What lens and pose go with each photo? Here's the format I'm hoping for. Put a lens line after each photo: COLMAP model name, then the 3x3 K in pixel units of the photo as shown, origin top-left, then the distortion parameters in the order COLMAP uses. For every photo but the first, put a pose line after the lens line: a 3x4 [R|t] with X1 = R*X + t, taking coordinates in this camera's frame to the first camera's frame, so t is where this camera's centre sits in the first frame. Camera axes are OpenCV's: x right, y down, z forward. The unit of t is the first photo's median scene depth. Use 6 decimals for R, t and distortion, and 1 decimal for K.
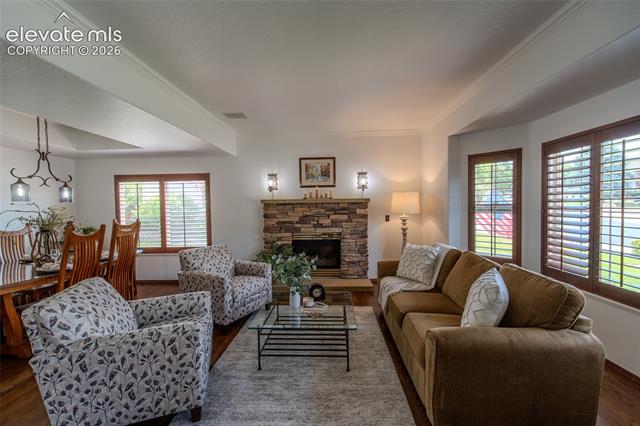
lens RADIAL K [[264.3, 0, 321.3], [0, 264.3, 212.9], [0, 0, 1]] dist [0.006562, -0.003597]
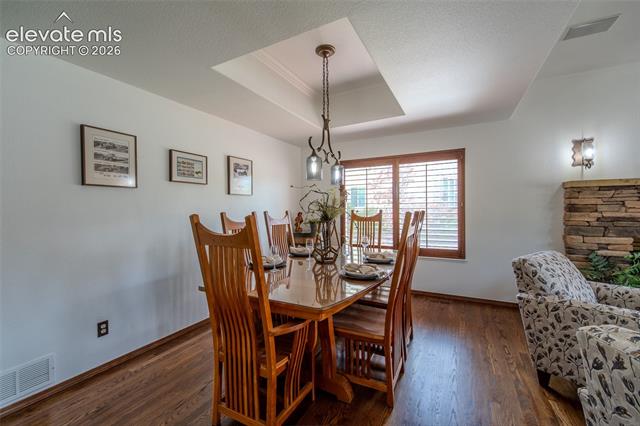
lens RADIAL K [[264.3, 0, 320.9], [0, 264.3, 212.5], [0, 0, 1]] dist [0.006562, -0.003597]
pose [[0.902278, 0.012469, -0.430975, -0.623814], [-0.015111, 0.999882, -0.002708, 0.043504], [0.430891, 0.008956, 0.902360, 0.247507]]
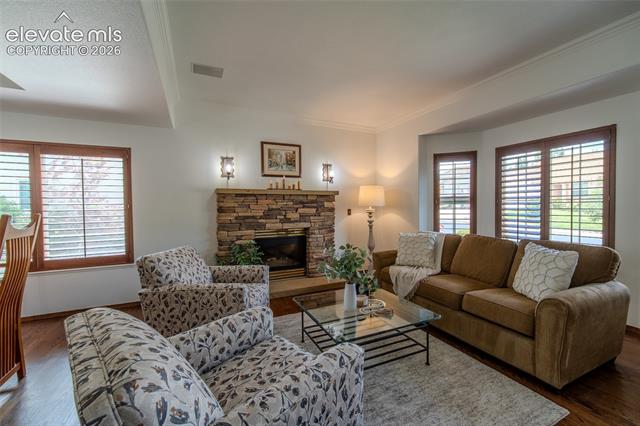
lens RADIAL K [[264.3, 0, 321.9], [0, 264.3, 213.2], [0, 0, 1]] dist [0.006562, -0.003597]
pose [[0.887076, -0.006193, 0.461582, -0.403950], [0.011645, 0.999892, -0.008964, 0.043492], [-0.461477, 0.013327, 0.887052, 0.211244]]
